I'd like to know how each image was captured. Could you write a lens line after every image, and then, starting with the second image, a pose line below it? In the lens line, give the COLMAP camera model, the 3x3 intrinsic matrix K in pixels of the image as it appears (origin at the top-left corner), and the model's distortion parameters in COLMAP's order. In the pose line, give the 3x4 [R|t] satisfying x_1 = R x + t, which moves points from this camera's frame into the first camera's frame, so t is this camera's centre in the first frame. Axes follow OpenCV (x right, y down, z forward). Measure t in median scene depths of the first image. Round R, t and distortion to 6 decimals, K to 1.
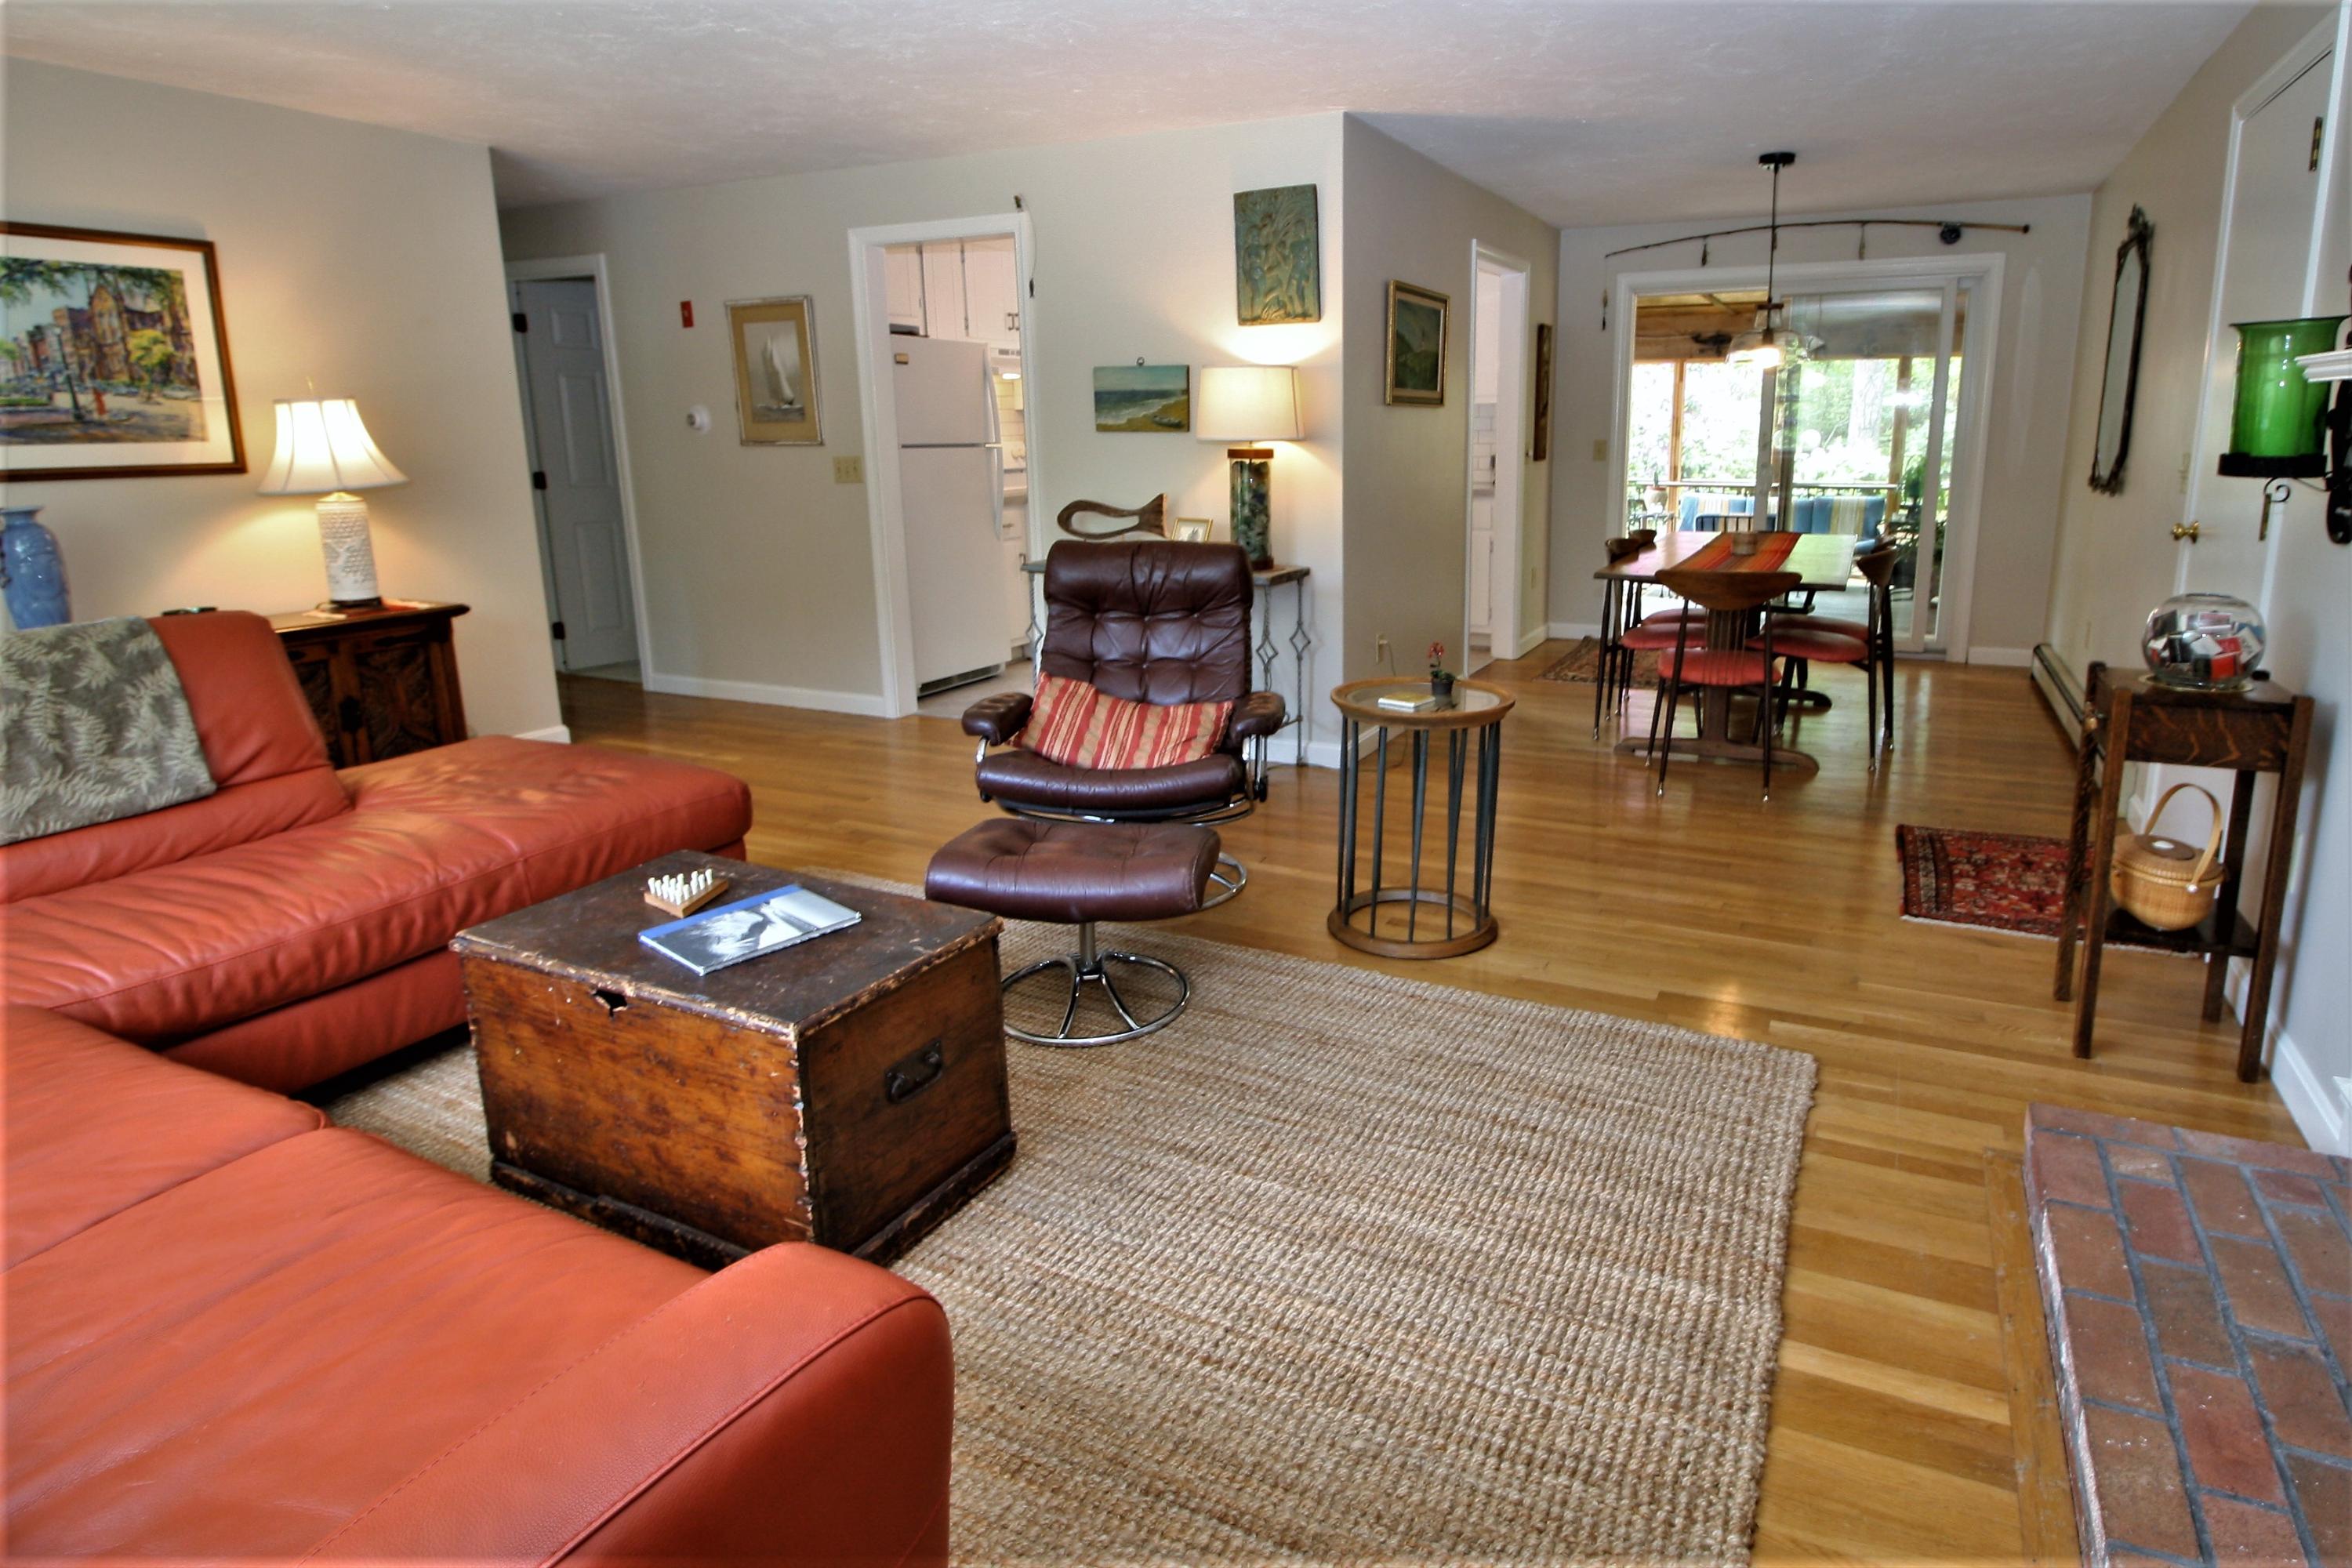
lens RADIAL K [[1214.0, 0, 1257.0], [0, 1214.0, 672.3], [0, 0, 1]] dist [-0.012091, 0.000232]
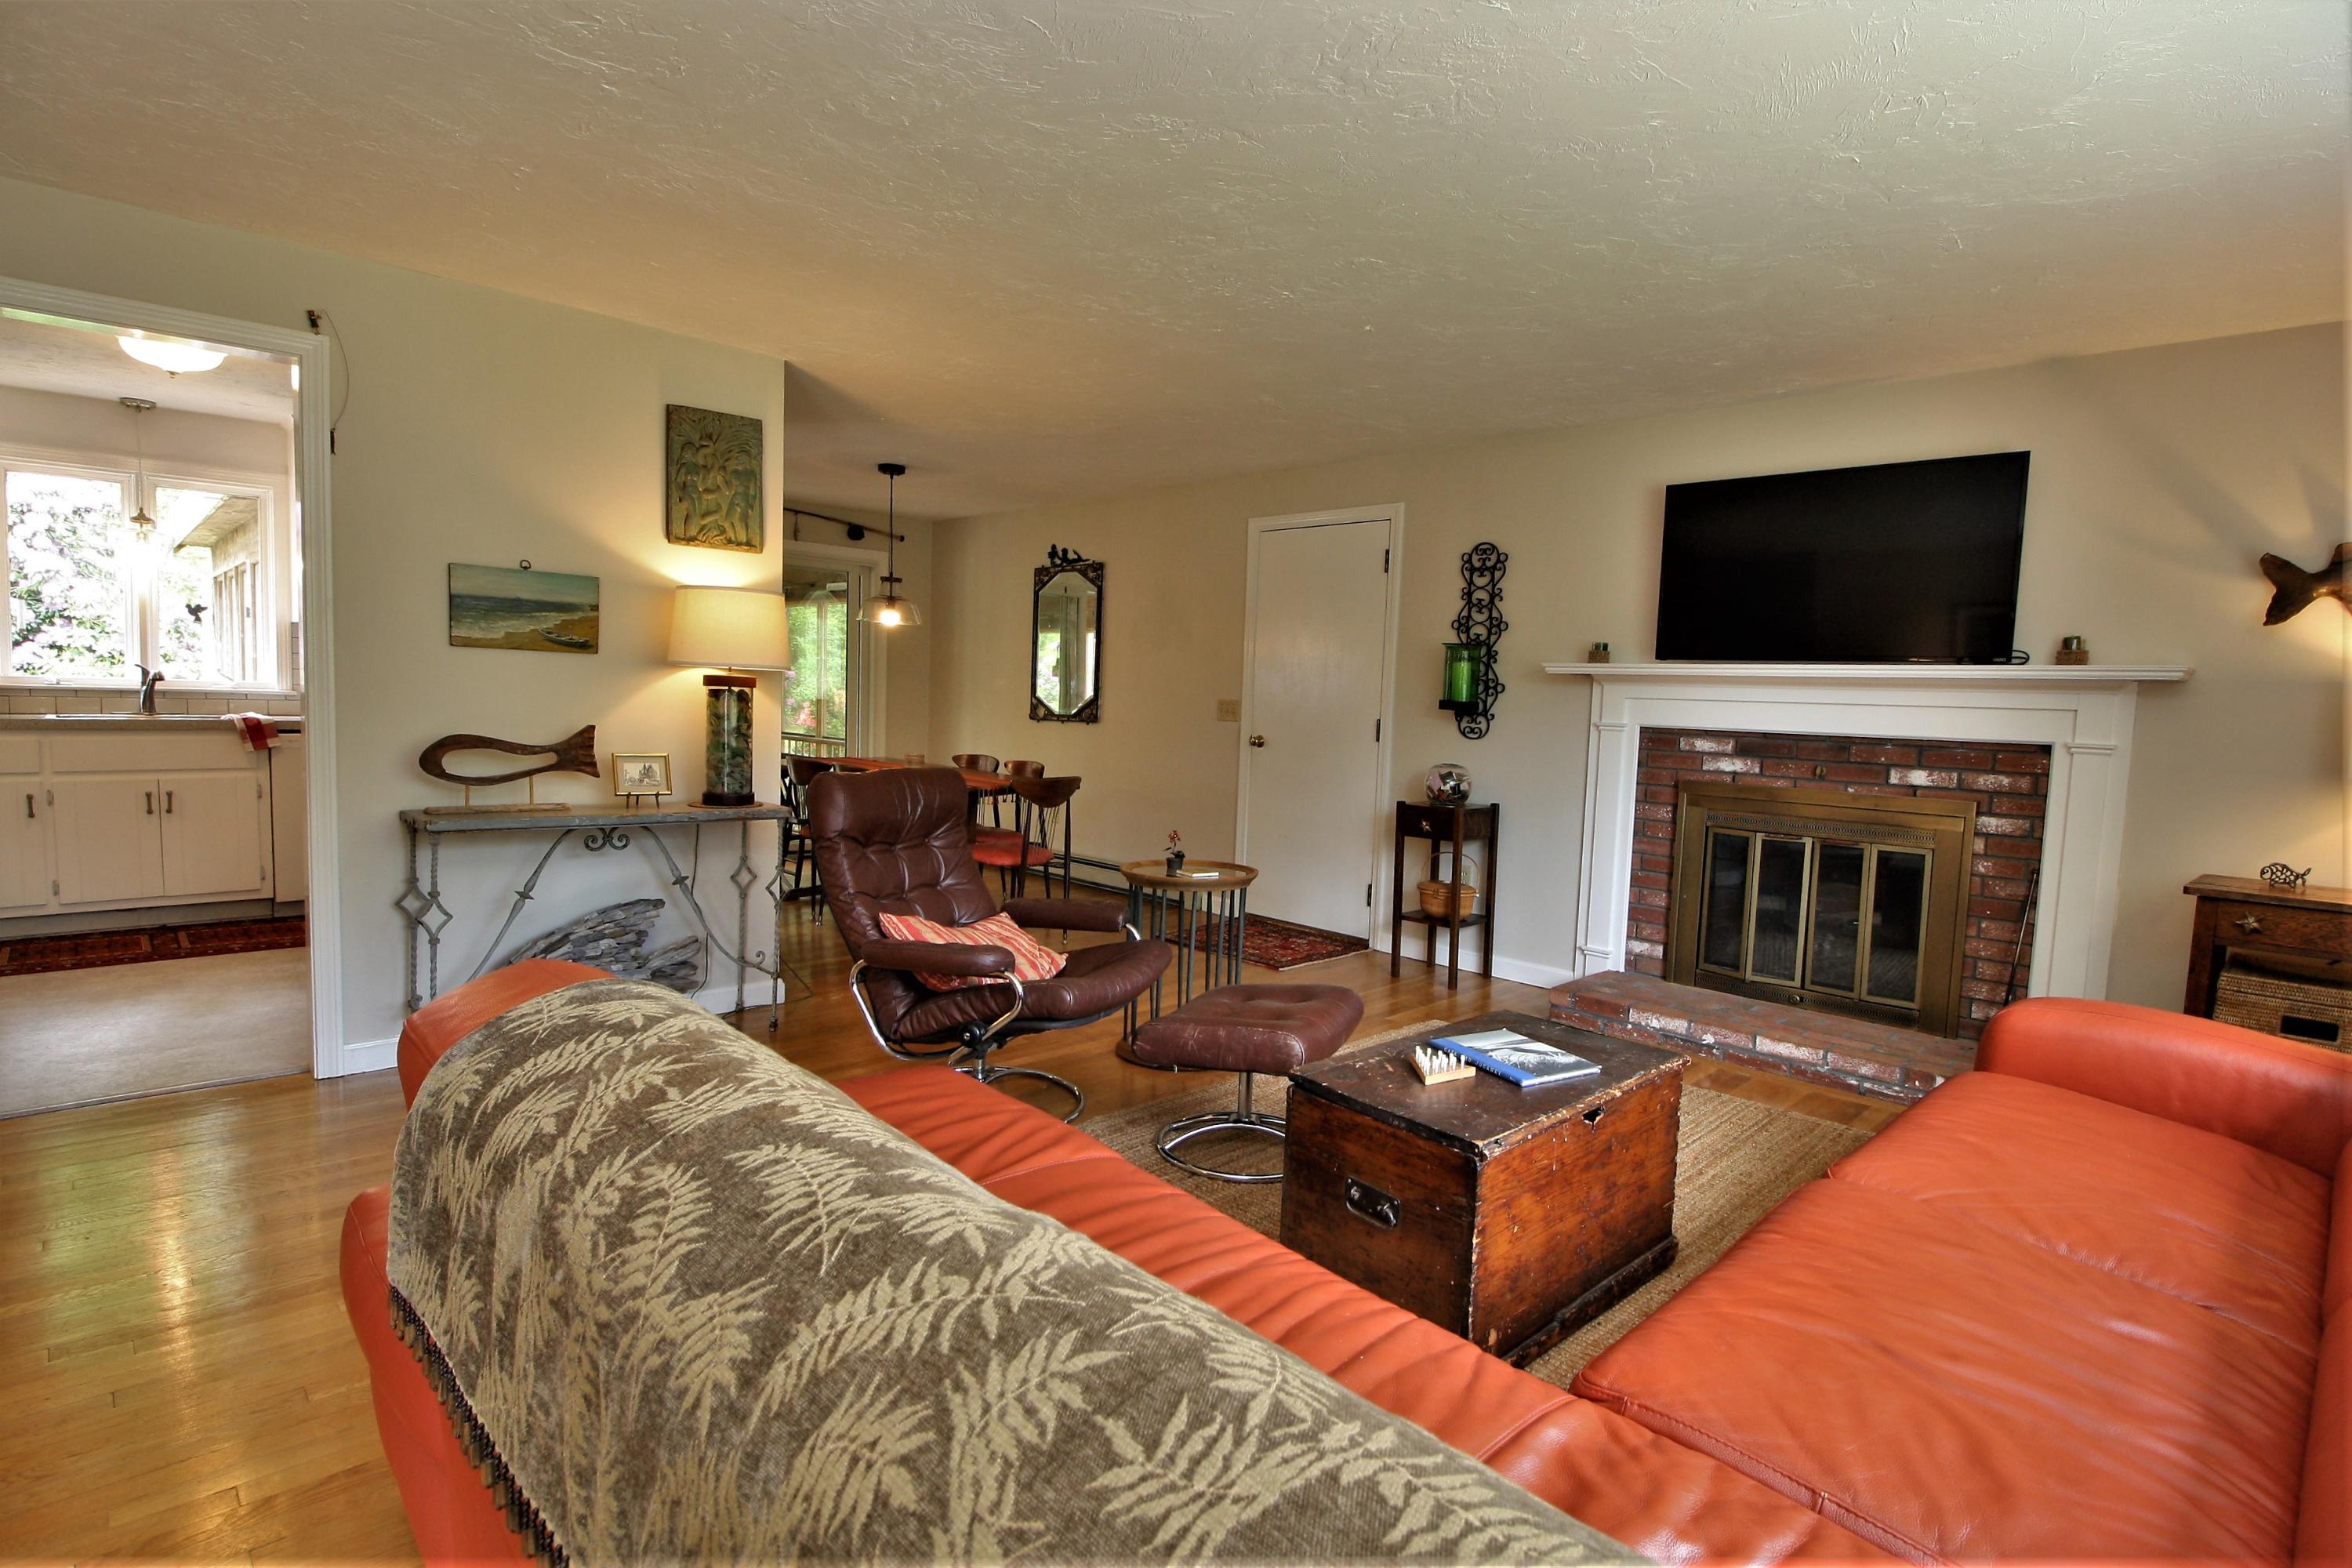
lens RADIAL K [[1154.5, 0, 1162.5], [0, 1154.5, 782.2], [0, 0, 1]] dist [-0.008245, -0.007291]
pose [[0.367854, -0.047940, 0.928647, -0.676317], [0.143186, 0.989680, -0.005628, -0.047537], [-0.918793, 0.135040, 0.370922, 0.349631]]
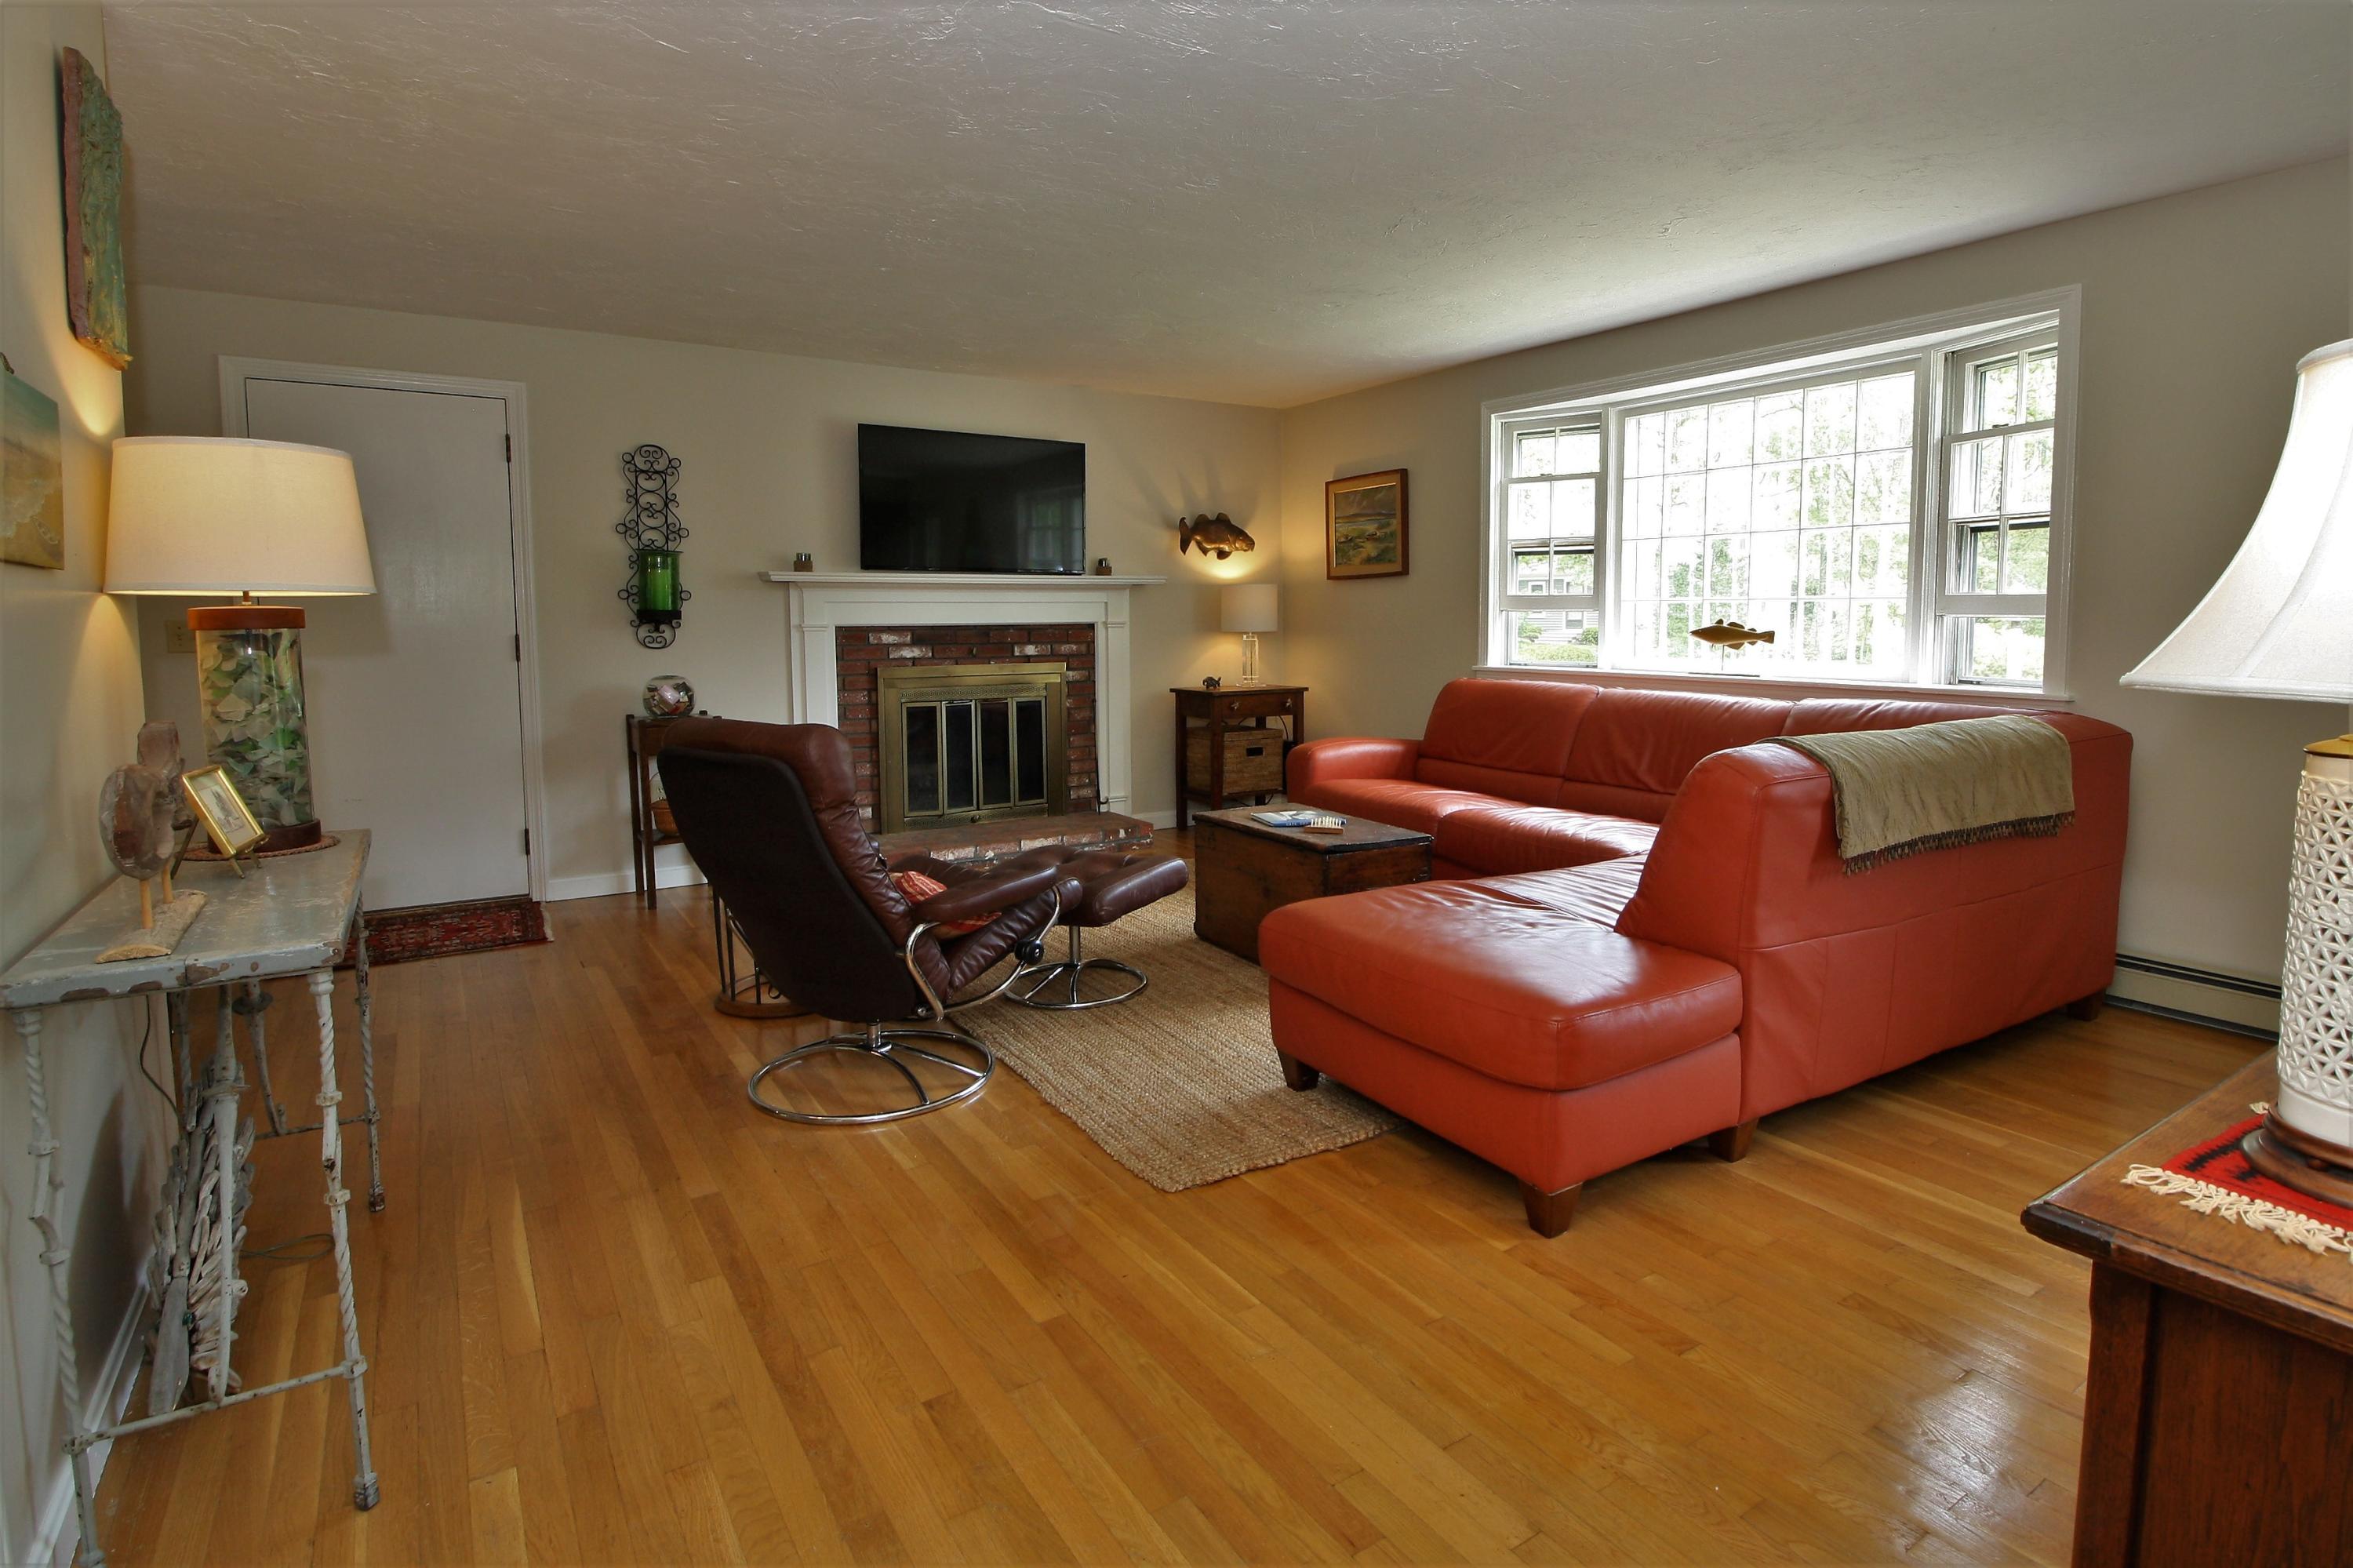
lens RADIAL K [[1214.6, 0, 1300.5], [0, 1214.6, 710.8], [0, 0, 1]] dist [-0.012091, 0.000232]
pose [[-0.866957, -0.030433, 0.497453, -0.612018], [0.107113, 0.963431, 0.245617, -0.204082], [-0.486737, 0.266223, -0.831993, 1.118341]]
